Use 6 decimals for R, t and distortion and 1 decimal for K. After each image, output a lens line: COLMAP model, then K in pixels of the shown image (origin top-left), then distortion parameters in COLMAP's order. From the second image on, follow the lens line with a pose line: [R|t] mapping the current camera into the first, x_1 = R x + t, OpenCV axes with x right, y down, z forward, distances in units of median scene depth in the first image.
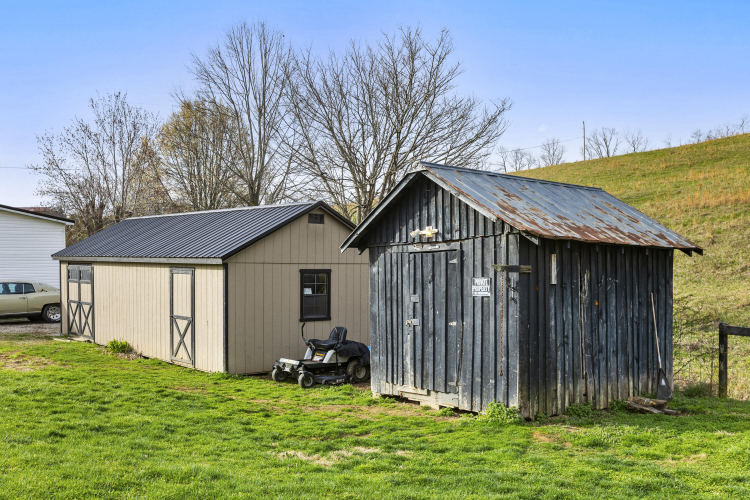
lens RADIAL K [[772.6, 0, 375.2], [0, 772.6, 252.0], [0, 0, 1]] dist [0.013478, 0.000000]
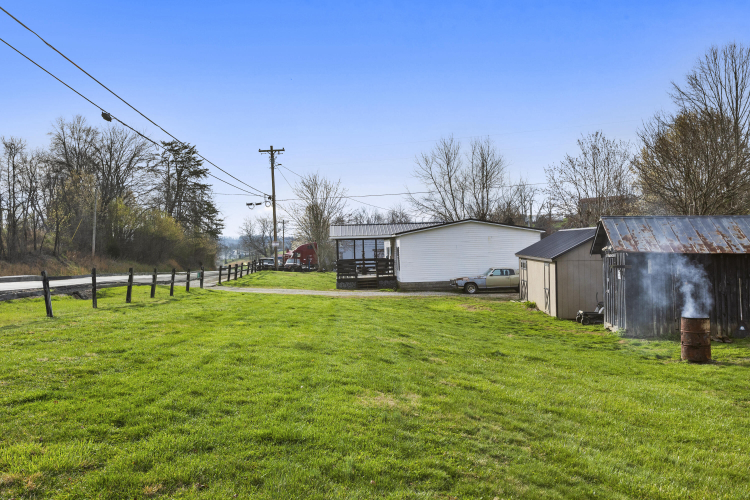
lens RADIAL K [[772.6, 0, 375.1], [0, 772.6, 249.3], [0, 0, 1]] dist [0.013478, 0.000000]
pose [[0.731106, -0.012985, -0.682141, 0.736164], [0.026482, 0.999605, 0.009356, -0.041428], [0.681750, -0.024905, 0.731161, -0.675806]]
